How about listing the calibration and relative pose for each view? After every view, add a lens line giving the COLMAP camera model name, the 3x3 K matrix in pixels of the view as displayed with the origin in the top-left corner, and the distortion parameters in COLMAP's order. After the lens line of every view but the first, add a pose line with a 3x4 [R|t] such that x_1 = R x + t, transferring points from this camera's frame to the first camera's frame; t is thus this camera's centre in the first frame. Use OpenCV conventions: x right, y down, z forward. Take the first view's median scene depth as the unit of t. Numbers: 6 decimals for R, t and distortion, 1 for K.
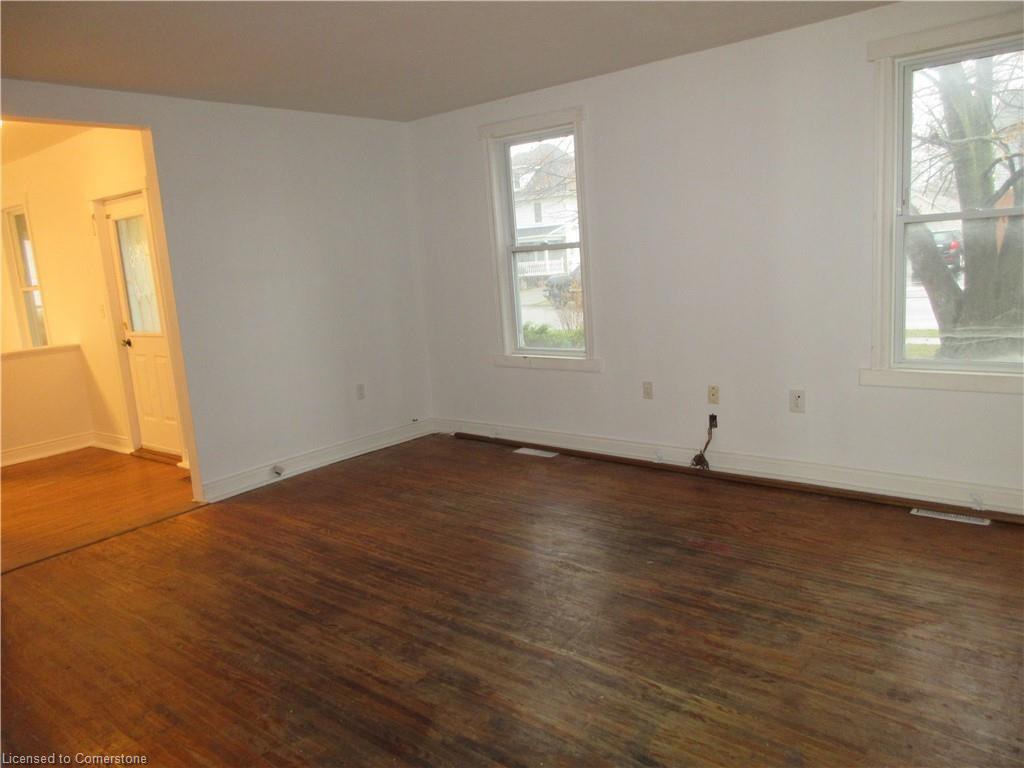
lens RADIAL K [[755.8, 0, 512.0], [0, 755.8, 384.0], [0, 0, 1]] dist [-0.010047, 0.006593]
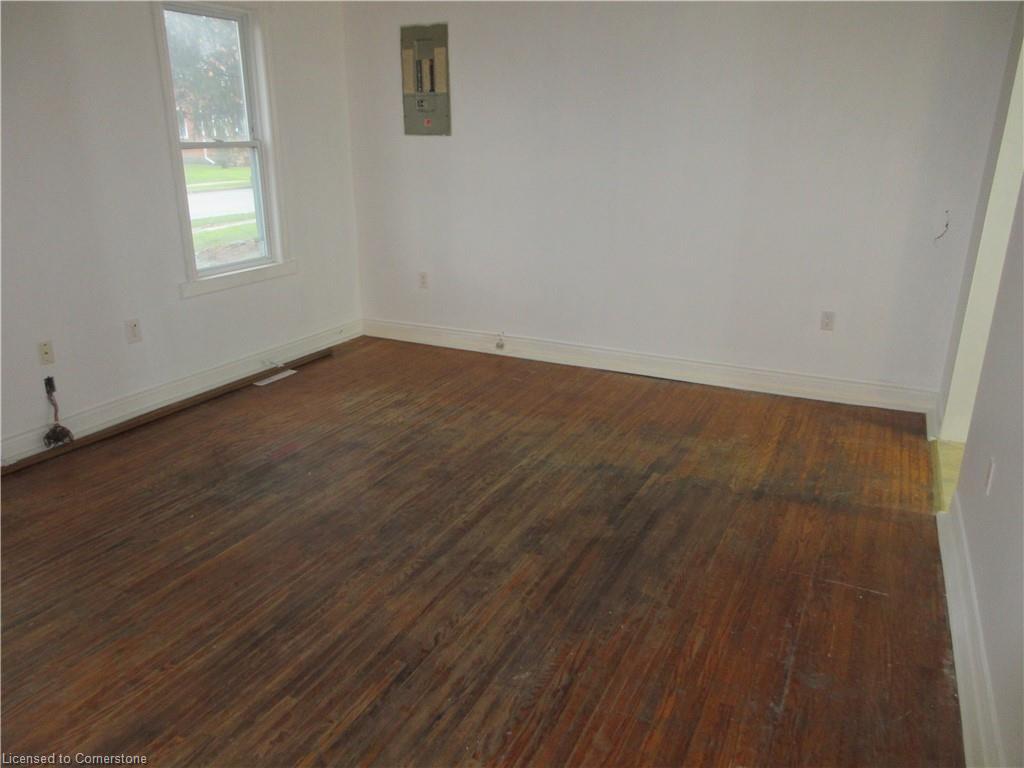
lens RADIAL K [[755.8, 0, 512.0], [0, 755.8, 384.0], [0, 0, 1]] dist [-0.010047, 0.006593]
pose [[-0.220699, -0.241335, 0.945013, -0.938735], [0.189780, 0.939760, 0.284315, -0.136381], [-0.956700, 0.242093, -0.161604, 0.995041]]
